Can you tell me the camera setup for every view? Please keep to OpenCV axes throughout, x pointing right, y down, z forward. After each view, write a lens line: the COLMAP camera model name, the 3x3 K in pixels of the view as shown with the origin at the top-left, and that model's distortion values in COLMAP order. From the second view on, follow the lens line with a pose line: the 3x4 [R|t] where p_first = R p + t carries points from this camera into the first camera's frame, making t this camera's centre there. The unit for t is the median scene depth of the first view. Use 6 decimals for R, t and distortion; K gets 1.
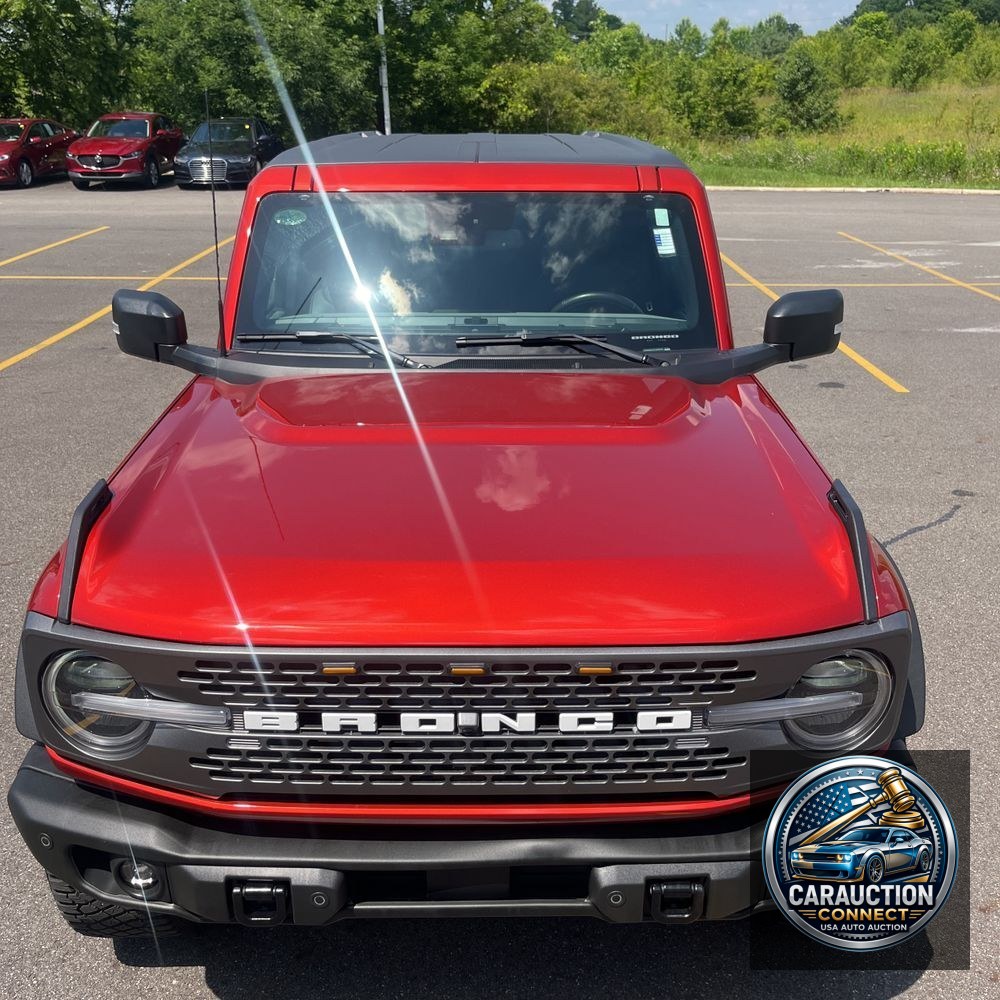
lens RADIAL K [[1019.7, 0, 500.0], [0, 1019.7, 500.0], [0, 0, 1]] dist [0.030125, -0.023368]
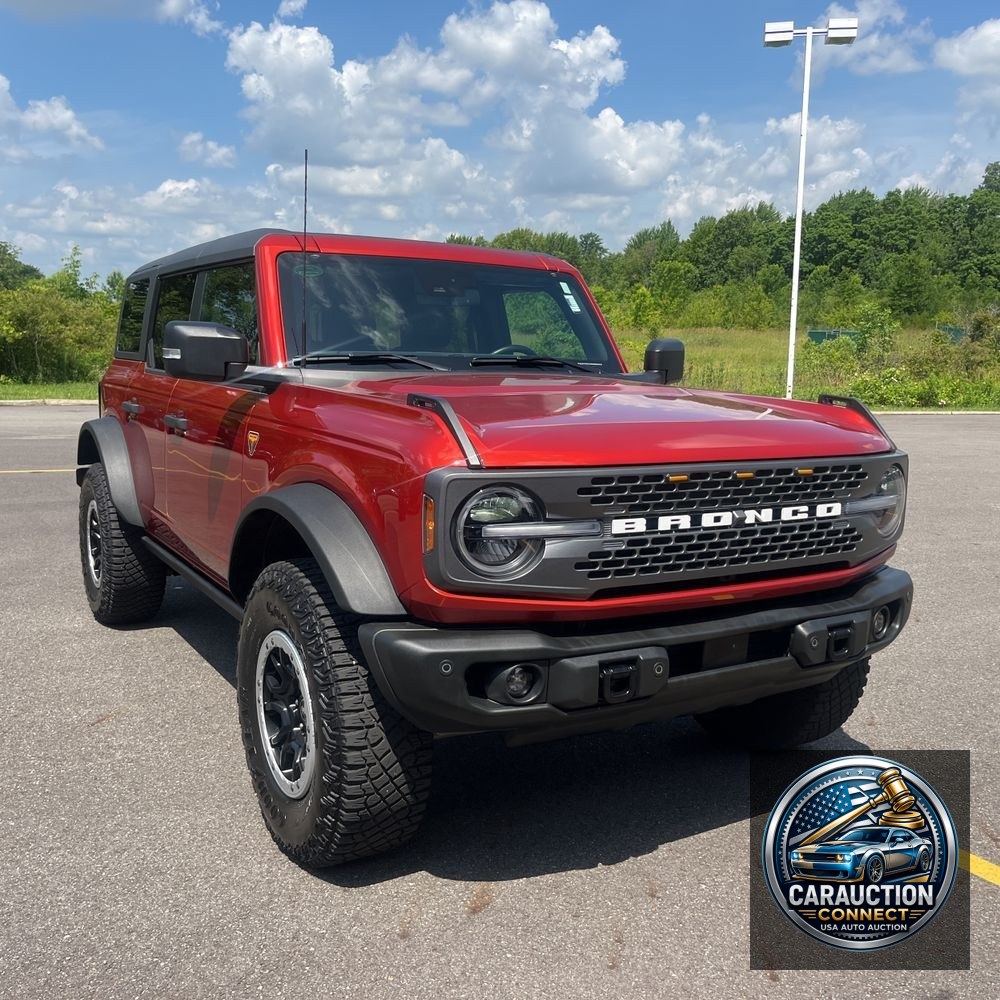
lens RADIAL K [[1014.4, 0, 498.4], [0, 1014.4, 485.0], [0, 0, 1]] dist [0.034574, -0.010041]
pose [[0.864152, -0.045511, 0.501169, -0.623792], [0.164108, 0.966945, -0.195159, 0.235632], [-0.475721, 0.250892, 0.843055, -0.049456]]
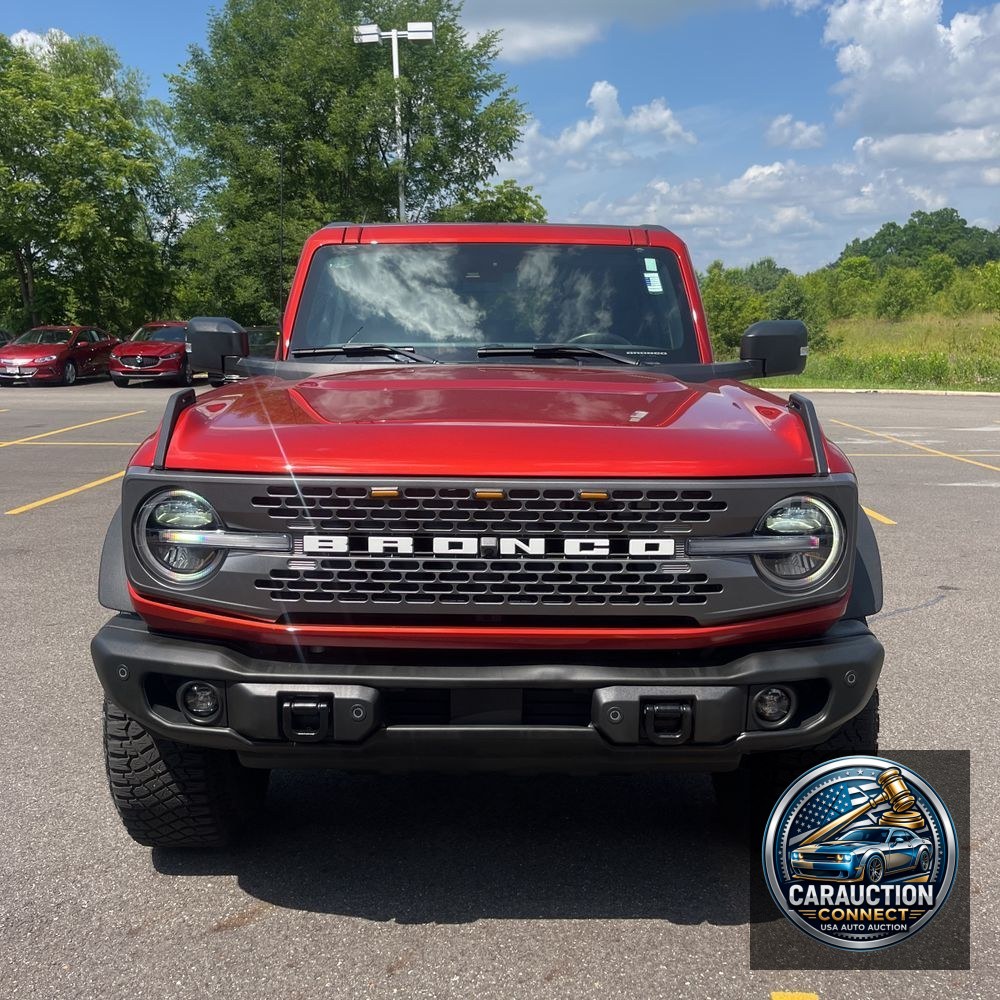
lens RADIAL K [[1017.7, 0, 498.4], [0, 1017.7, 497.4], [0, 0, 1]] dist [0.029802, -0.035448]
pose [[0.999905, 0.008058, -0.011194, -0.004251], [-0.010250, 0.977184, -0.212147, 0.243936], [0.009229, 0.212242, 0.977174, -0.107612]]
